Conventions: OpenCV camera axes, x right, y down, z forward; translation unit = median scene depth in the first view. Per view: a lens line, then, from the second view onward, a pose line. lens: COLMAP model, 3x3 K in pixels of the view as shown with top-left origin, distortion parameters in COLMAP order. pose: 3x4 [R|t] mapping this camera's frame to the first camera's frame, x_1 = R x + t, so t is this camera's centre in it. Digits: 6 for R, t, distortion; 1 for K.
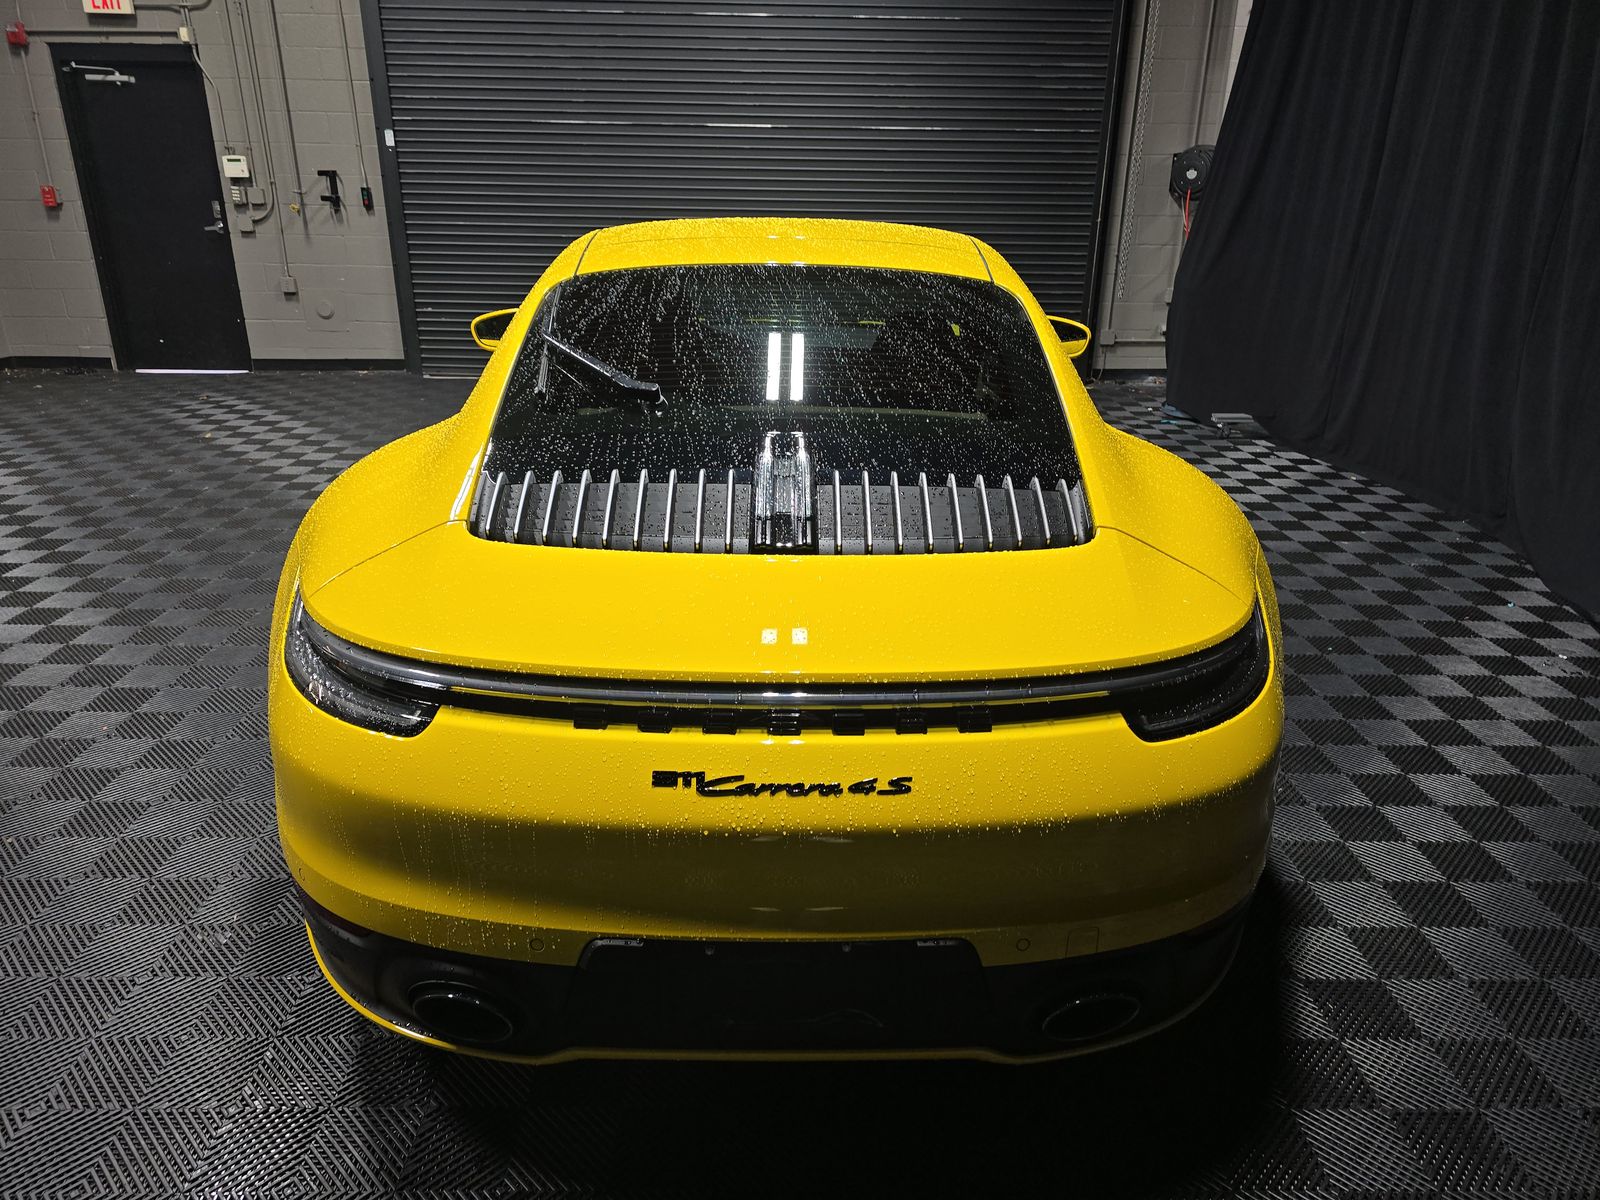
lens RADIAL K [[1105.6, 0, 791.5], [0, 1105.6, 589.5], [0, 0, 1]] dist [0.052198, -0.042227]
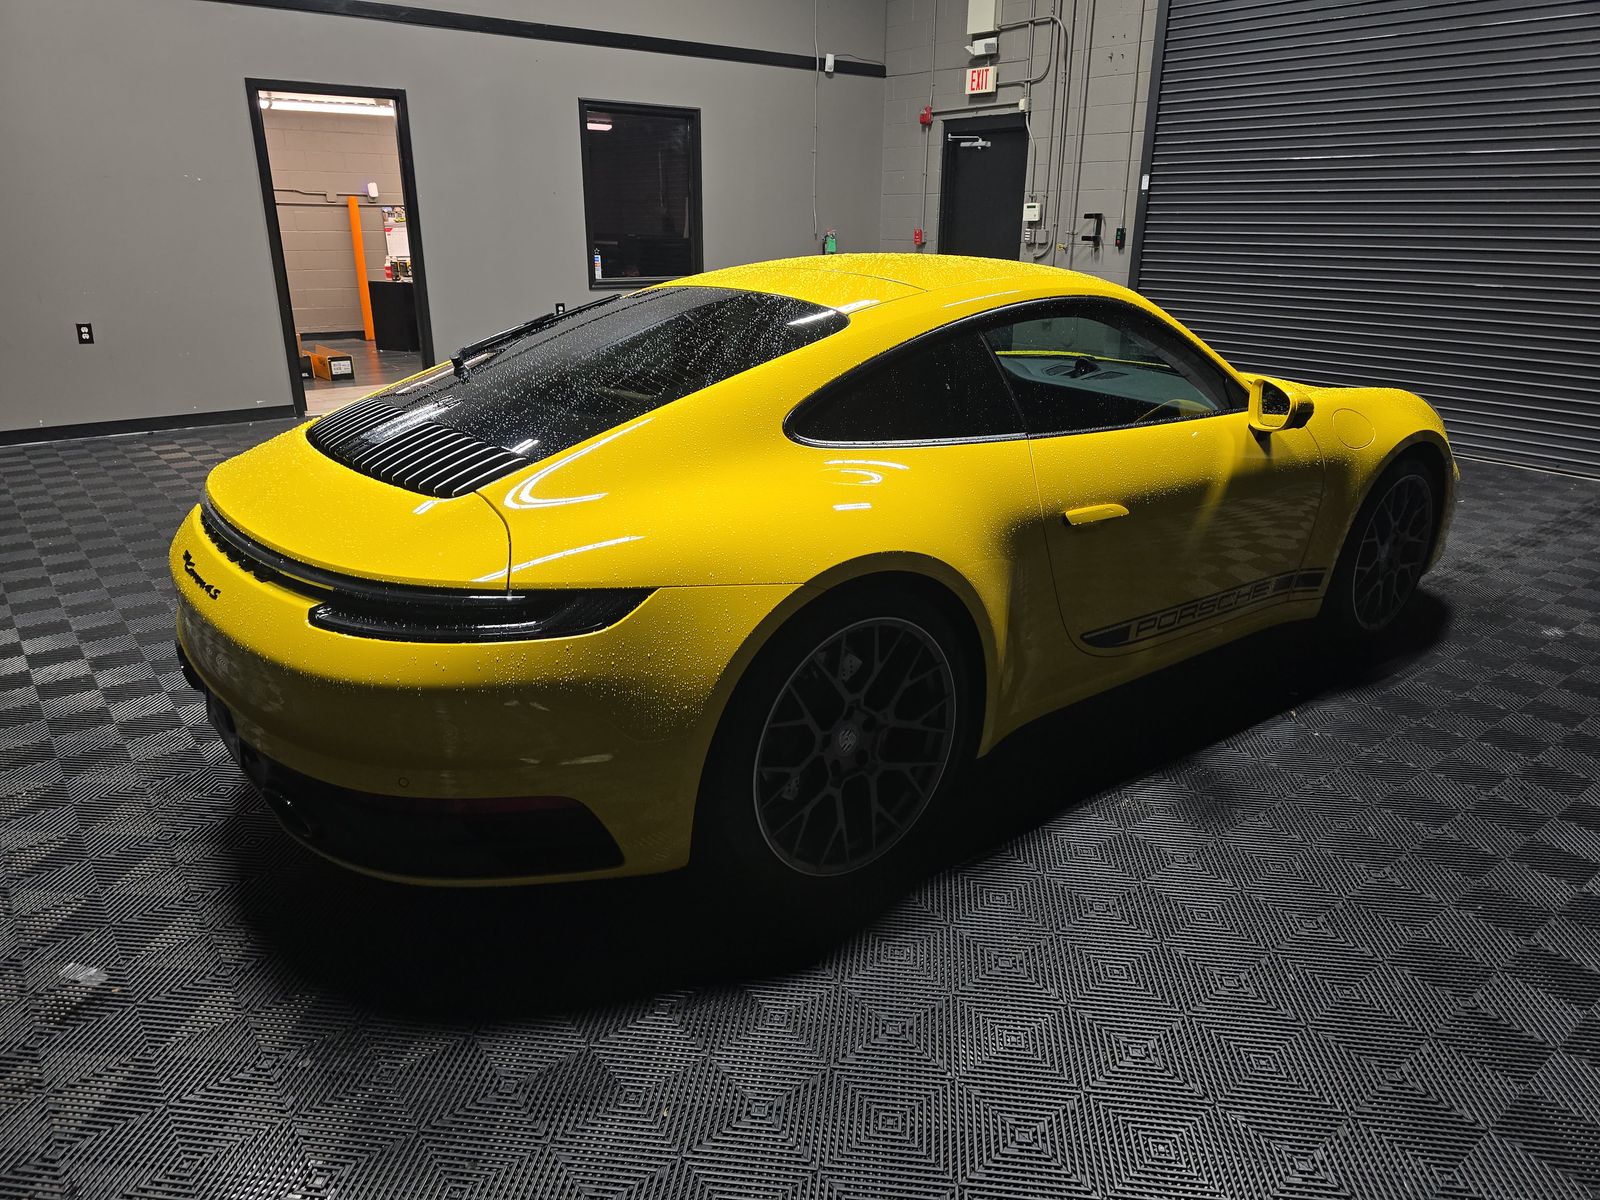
lens RADIAL K [[1105.6, 0, 791.5], [0, 1105.6, 589.5], [0, 0, 1]] dist [0.052198, -0.042227]
pose [[0.597659, 0.248725, -0.762194, 0.355007], [-0.273557, 0.956876, 0.097750, -0.041549], [0.753638, 0.150082, 0.639926, 0.116365]]
